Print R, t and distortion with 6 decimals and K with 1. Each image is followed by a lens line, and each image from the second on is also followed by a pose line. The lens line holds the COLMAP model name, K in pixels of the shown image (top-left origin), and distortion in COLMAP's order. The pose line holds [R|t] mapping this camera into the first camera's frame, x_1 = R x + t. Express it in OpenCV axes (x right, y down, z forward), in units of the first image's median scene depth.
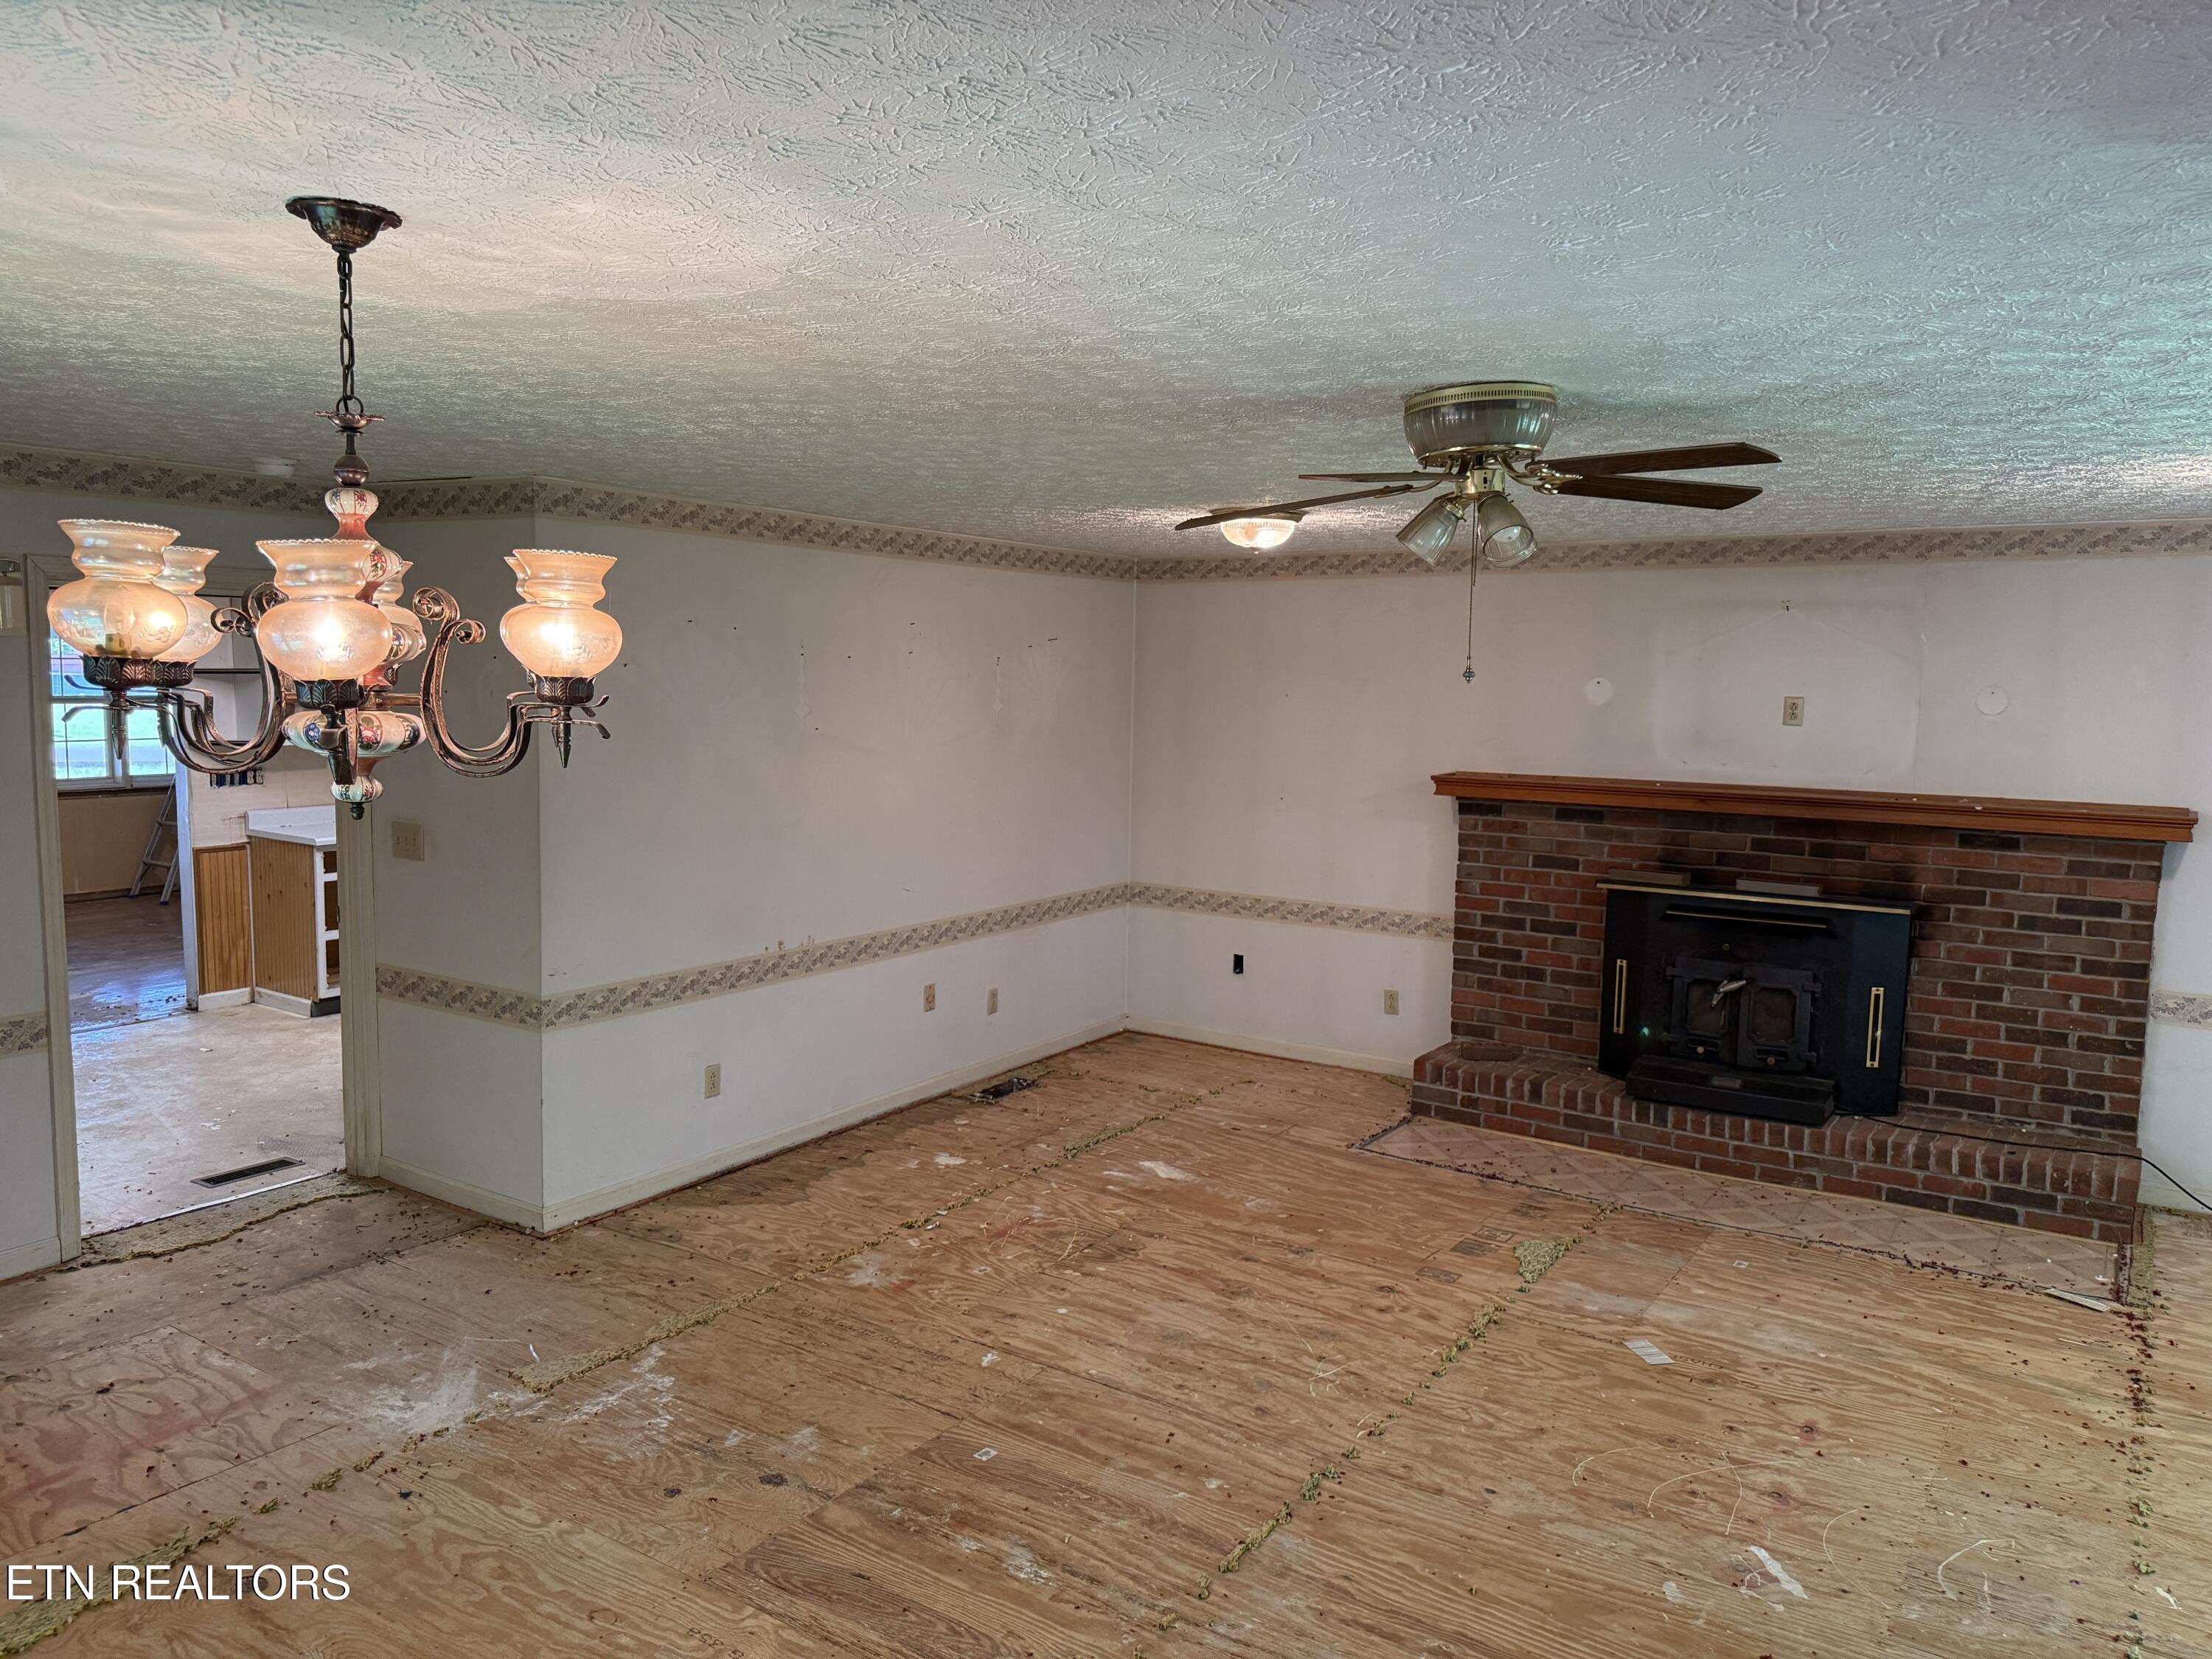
lens RADIAL K [[1545.7, 0, 1106.0], [0, 1545.7, 829.5], [0, 0, 1]] dist [0.002768, 0.000650]
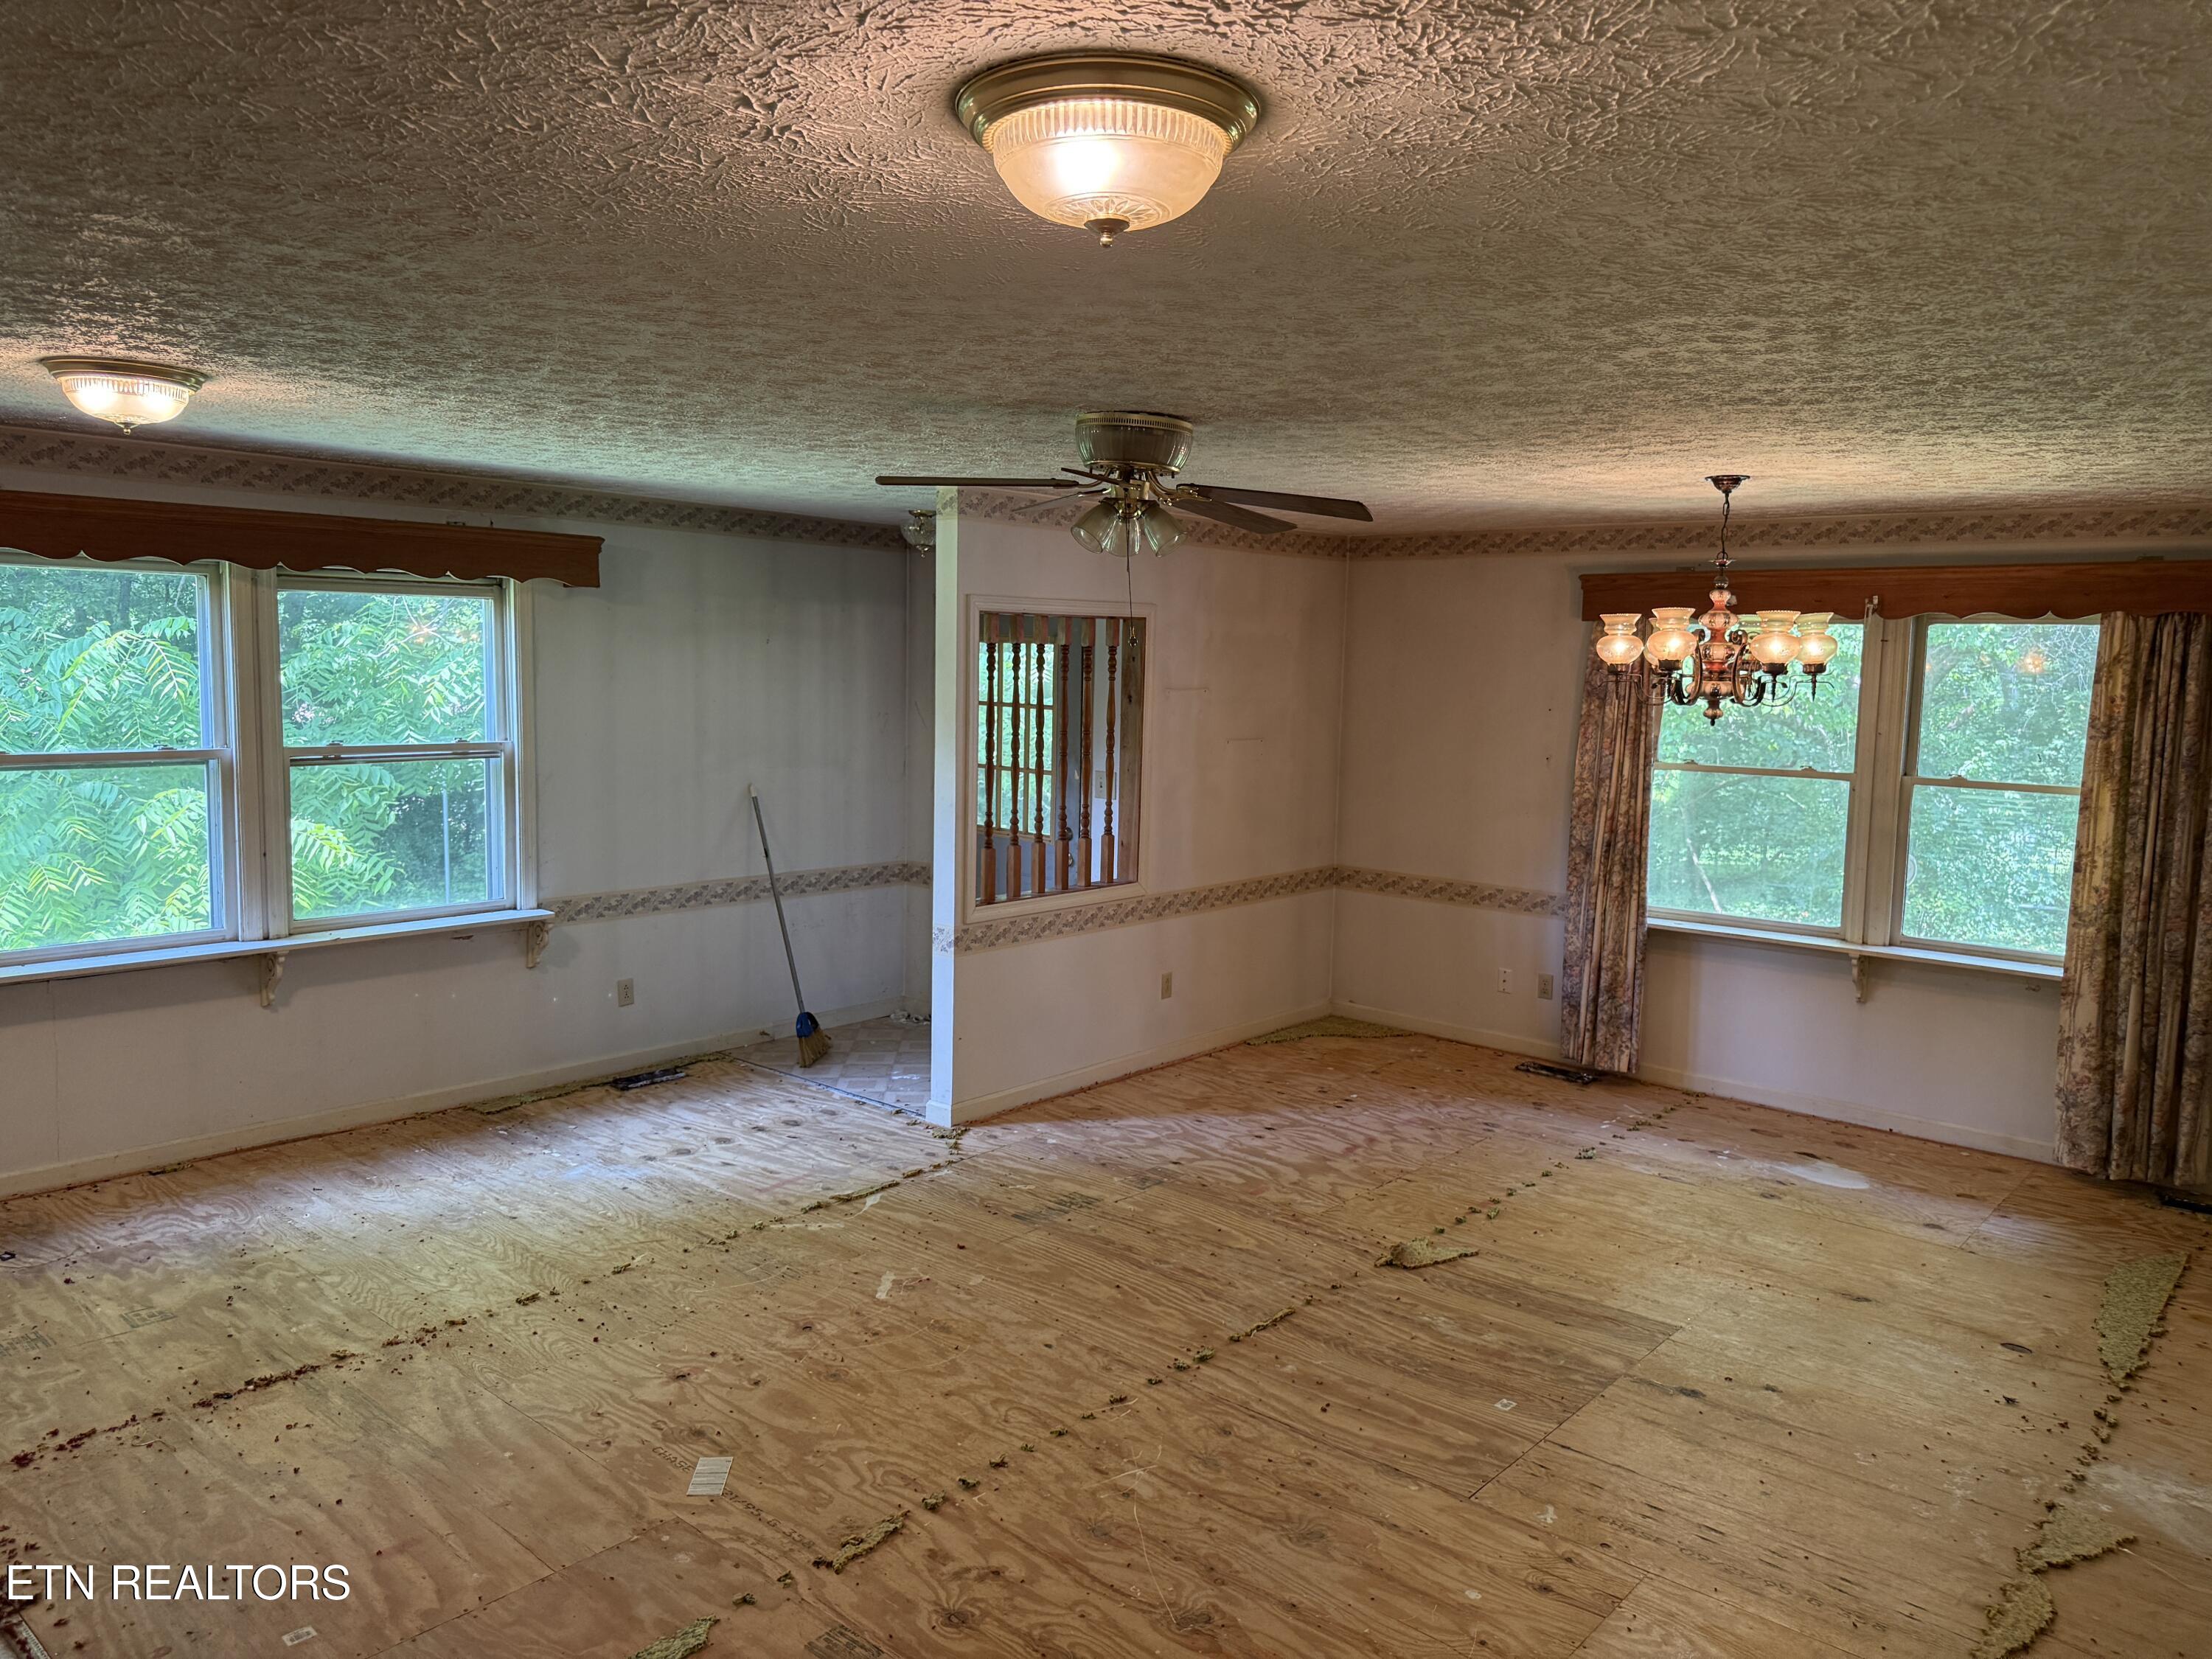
lens RADIAL K [[1535.2, 0, 1106.0], [0, 1535.2, 829.5], [0, 0, 1]] dist [-0.000290, -0.001480]
pose [[-0.990113, -0.055754, 0.128712, 0.071589], [-0.026355, 0.975213, 0.219695, -0.180973], [-0.137771, 0.214131, -0.967041, 1.810790]]
